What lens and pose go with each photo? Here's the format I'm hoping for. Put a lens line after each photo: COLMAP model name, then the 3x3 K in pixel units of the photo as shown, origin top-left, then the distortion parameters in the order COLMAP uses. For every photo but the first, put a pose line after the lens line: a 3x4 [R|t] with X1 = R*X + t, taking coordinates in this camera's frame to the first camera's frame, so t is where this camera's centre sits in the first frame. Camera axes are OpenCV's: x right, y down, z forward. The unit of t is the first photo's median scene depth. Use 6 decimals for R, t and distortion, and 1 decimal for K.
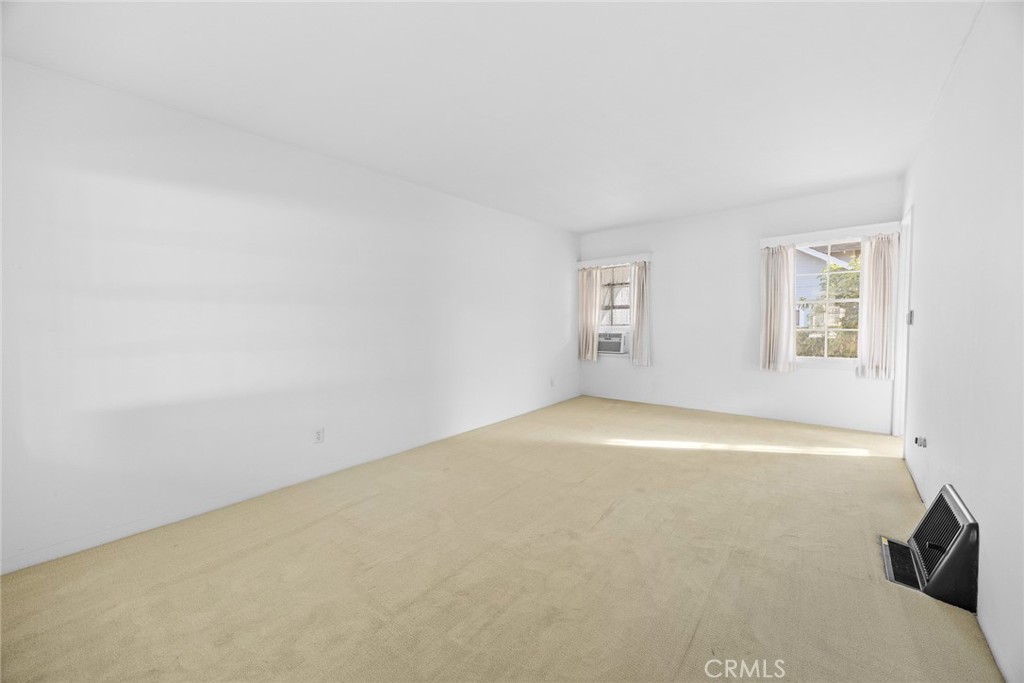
lens RADIAL K [[395.5, 0, 512.0], [0, 395.5, 341.5], [0, 0, 1]] dist [-0.000603, 0.000144]
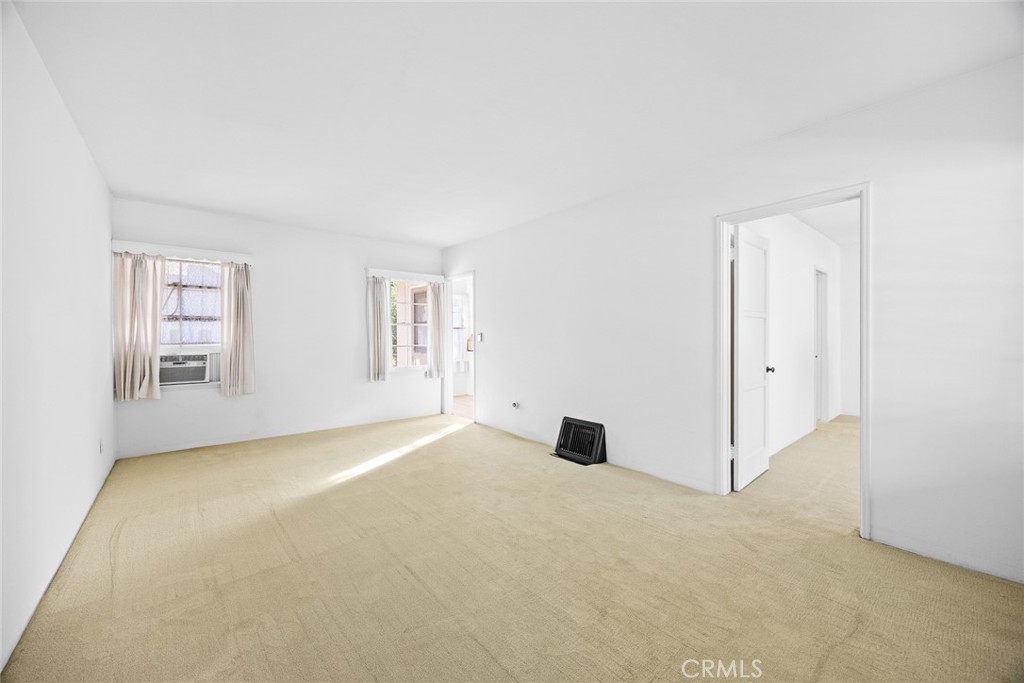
lens RADIAL K [[395.5, 0, 512.0], [0, 395.5, 341.5], [0, 0, 1]] dist [-0.000603, 0.000144]
pose [[0.154580, 0.000022, 0.987980, -0.354987], [0.046099, 0.998911, -0.007235, -0.013314], [-0.986904, 0.046664, 0.154410, 0.329343]]
